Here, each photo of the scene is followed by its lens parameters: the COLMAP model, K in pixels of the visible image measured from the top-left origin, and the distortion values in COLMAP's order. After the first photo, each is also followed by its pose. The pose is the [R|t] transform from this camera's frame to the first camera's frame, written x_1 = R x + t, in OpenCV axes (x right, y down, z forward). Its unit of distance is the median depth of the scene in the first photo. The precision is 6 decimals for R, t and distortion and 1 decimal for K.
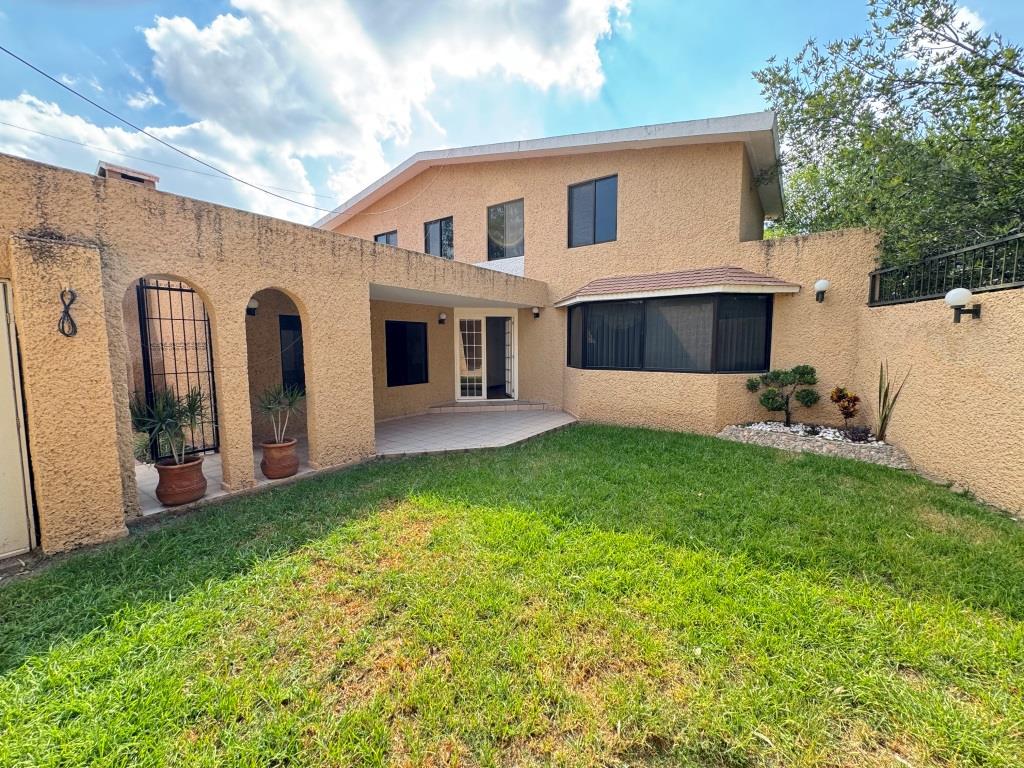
lens RADIAL K [[407.6, 0, 510.0], [0, 407.6, 381.4], [0, 0, 1]] dist [-0.002267, 0.000579]
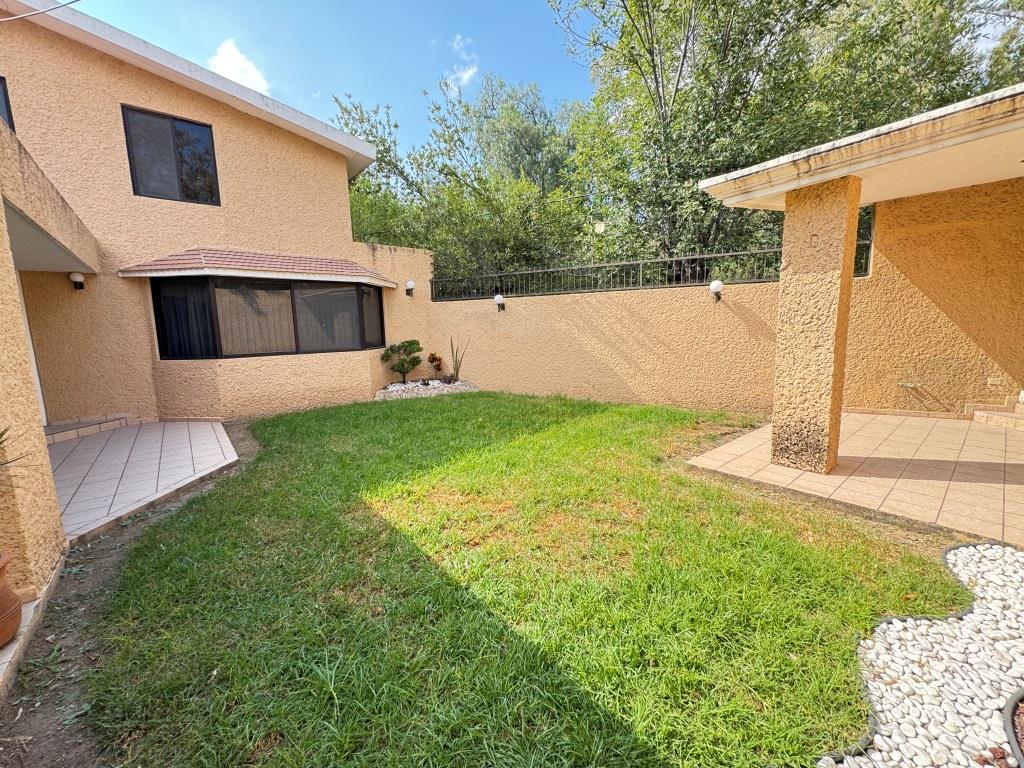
lens RADIAL K [[407.6, 0, 511.5], [0, 407.6, 382.4], [0, 0, 1]] dist [-0.002267, 0.000579]
pose [[0.269499, -0.136284, 0.953309, -0.568916], [0.110242, 0.987793, 0.110049, -0.010222], [-0.956670, 0.075437, 0.281233, 0.263321]]
